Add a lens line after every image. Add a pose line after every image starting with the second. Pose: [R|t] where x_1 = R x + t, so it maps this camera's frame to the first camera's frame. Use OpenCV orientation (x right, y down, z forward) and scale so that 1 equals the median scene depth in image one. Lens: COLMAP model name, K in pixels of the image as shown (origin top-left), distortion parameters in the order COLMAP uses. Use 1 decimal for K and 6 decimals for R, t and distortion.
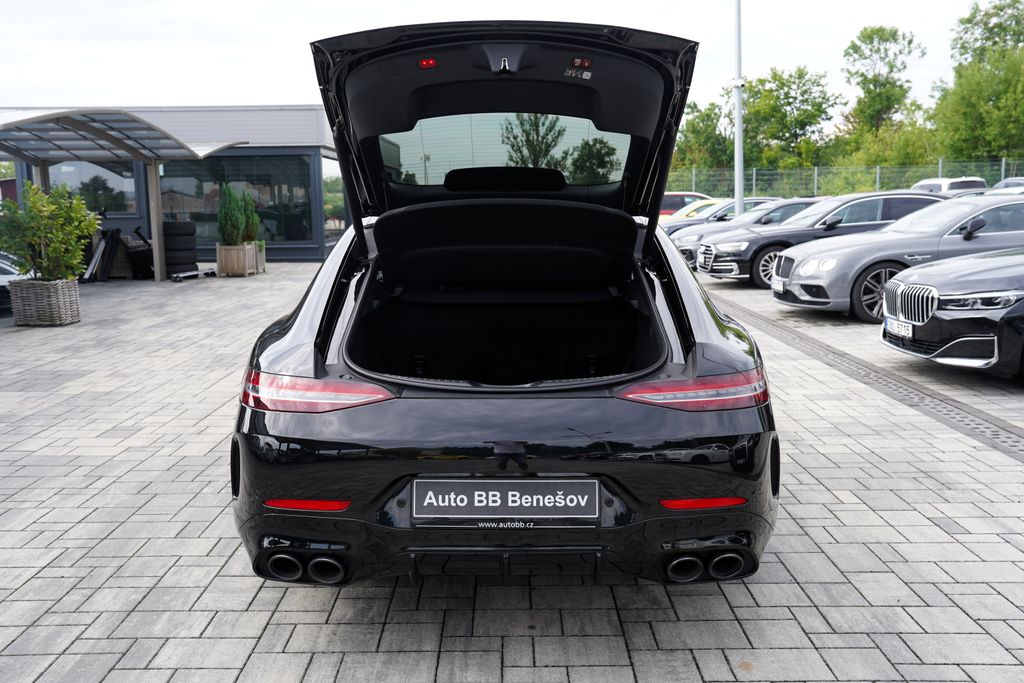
lens RADIAL K [[915.9, 0, 508.0], [0, 915.9, 337.0], [0, 0, 1]] dist [-0.024698, 0.076777]
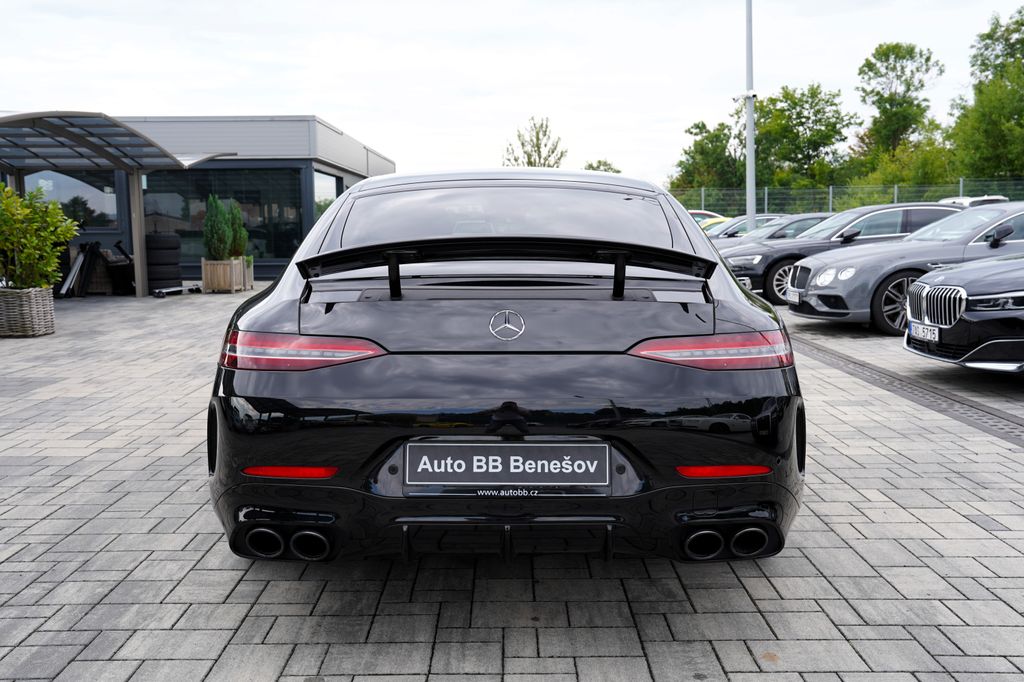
lens RADIAL K [[958.3, 0, 512.0], [0, 958.3, 341.0], [0, 0, 1]] dist [-0.006317, 0.076551]
pose [[0.999990, 0.002138, 0.003842, -0.000999], [-0.002027, 0.999587, -0.028682, 0.039941], [-0.003902, 0.028674, 0.999581, 0.019969]]
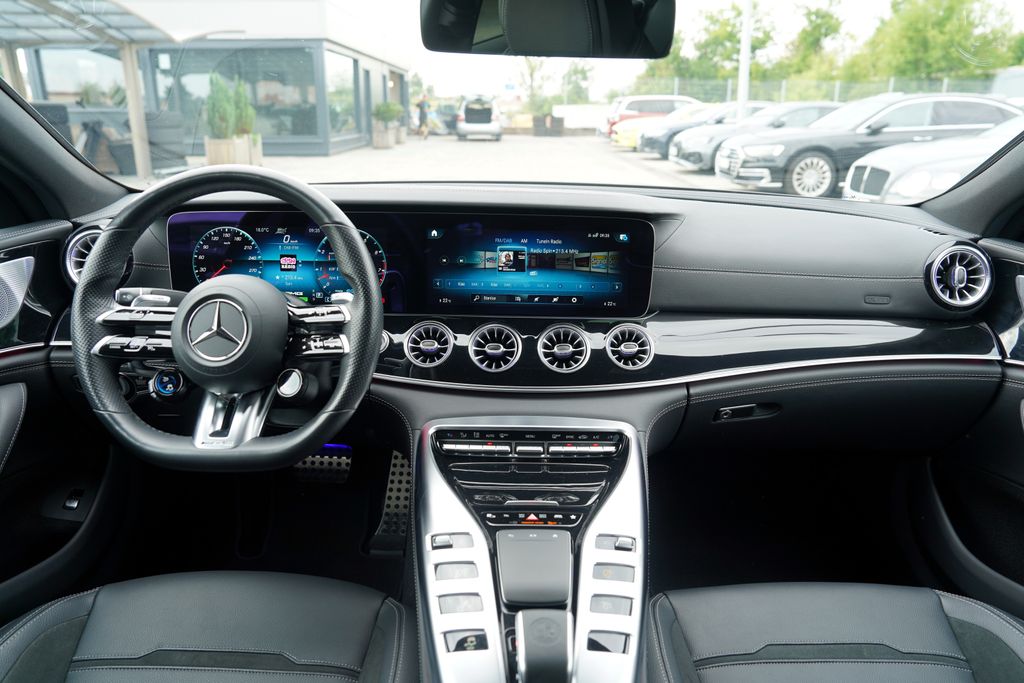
lens RADIAL K [[705.4, 0, 509.6], [0, 705.4, 320.4], [0, 0, 1]] dist [-0.090048, 0.063643]
pose [[0.999786, 0.018683, 0.008834, -0.007009], [-0.019768, 0.989198, 0.145244, -0.082102], [-0.006025, -0.145387, 0.989356, 0.879041]]
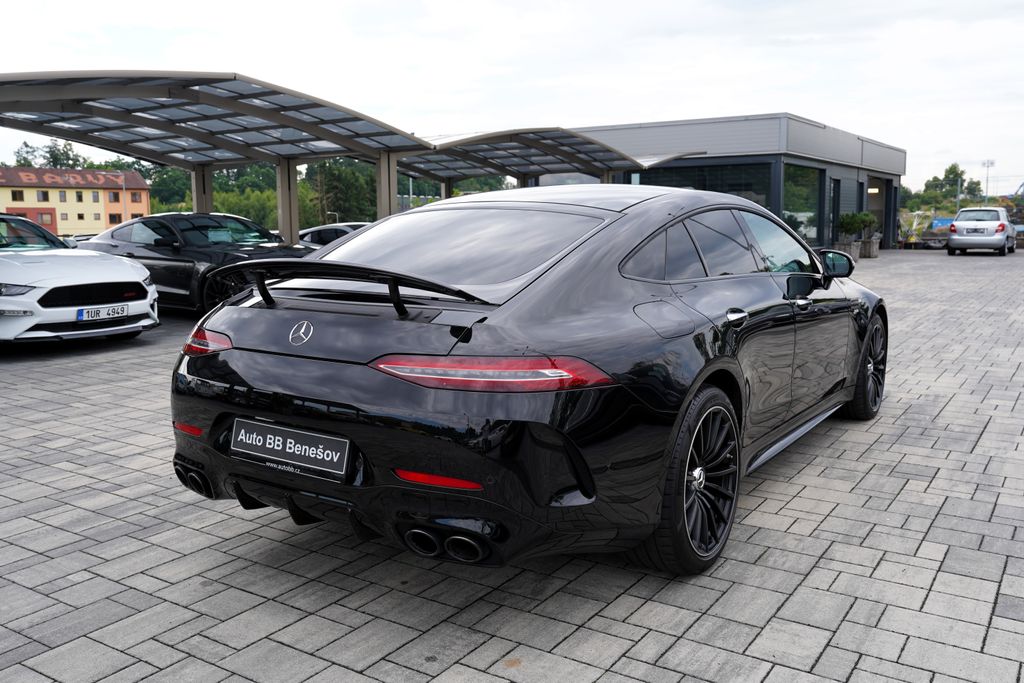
lens RADIAL K [[881.2, 0, 512.0], [0, 881.2, 341.5], [0, 0, 1]] dist [-0.009286, 0.008859]
pose [[0.833562, 0.078297, -0.546850, 0.401405], [-0.079278, 0.996613, 0.021849, 0.001779], [0.546708, 0.025141, 0.836946, 0.117549]]
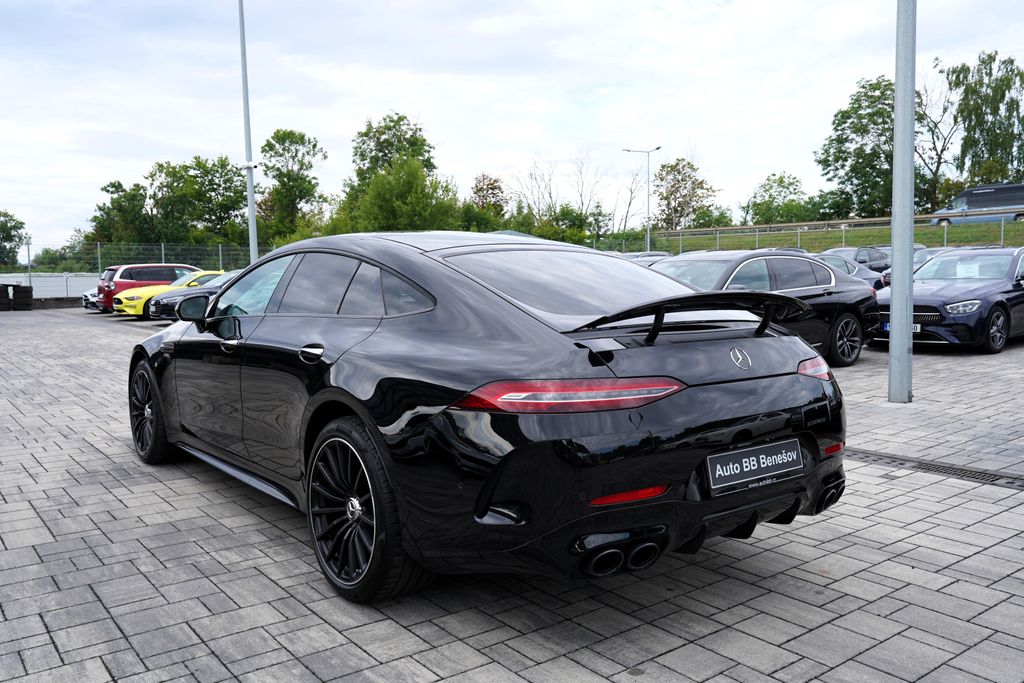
lens RADIAL K [[825.4, 0, 512.0], [0, 825.4, 341.5], [0, 0, 1]] dist [-0.020494, 0.010559]
pose [[0.788853, -0.040888, 0.613220, -0.455817], [0.084724, 0.995493, -0.042613, 0.017741], [-0.608714, 0.085570, 0.788762, 0.158705]]
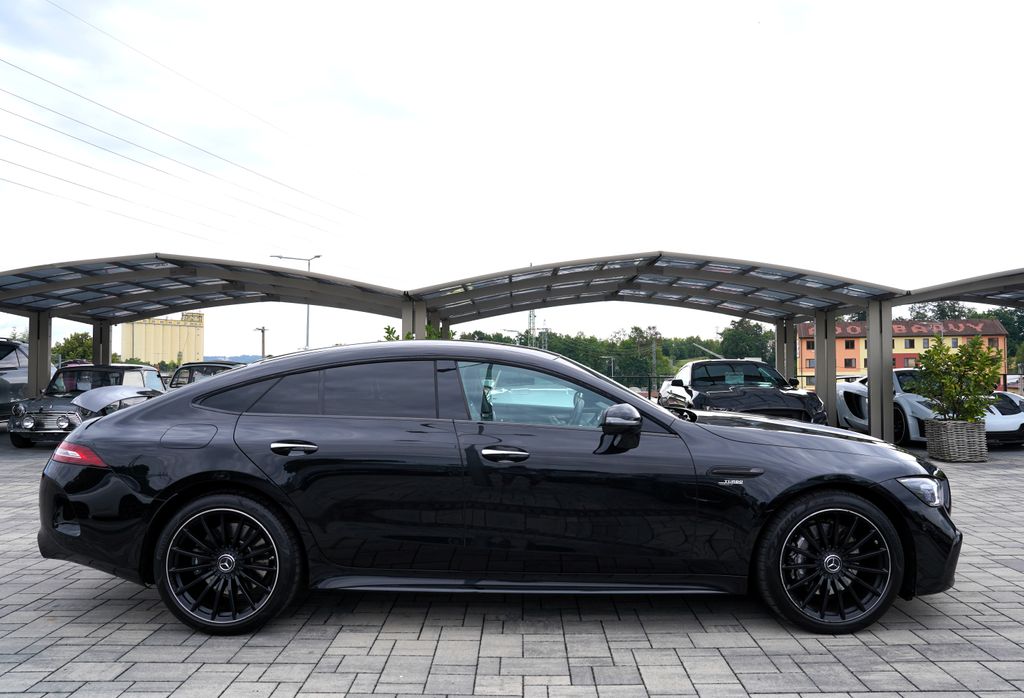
lens RADIAL K [[760.5, 0, 512.0], [0, 760.5, 349.0], [0, 0, 1]] dist [-0.004296, 0.001719]
pose [[-0.030752, -0.016546, -0.999390, 0.887077], [-0.139573, 0.990138, -0.012098, -0.125498], [0.989734, 0.139116, -0.032758, 0.981856]]
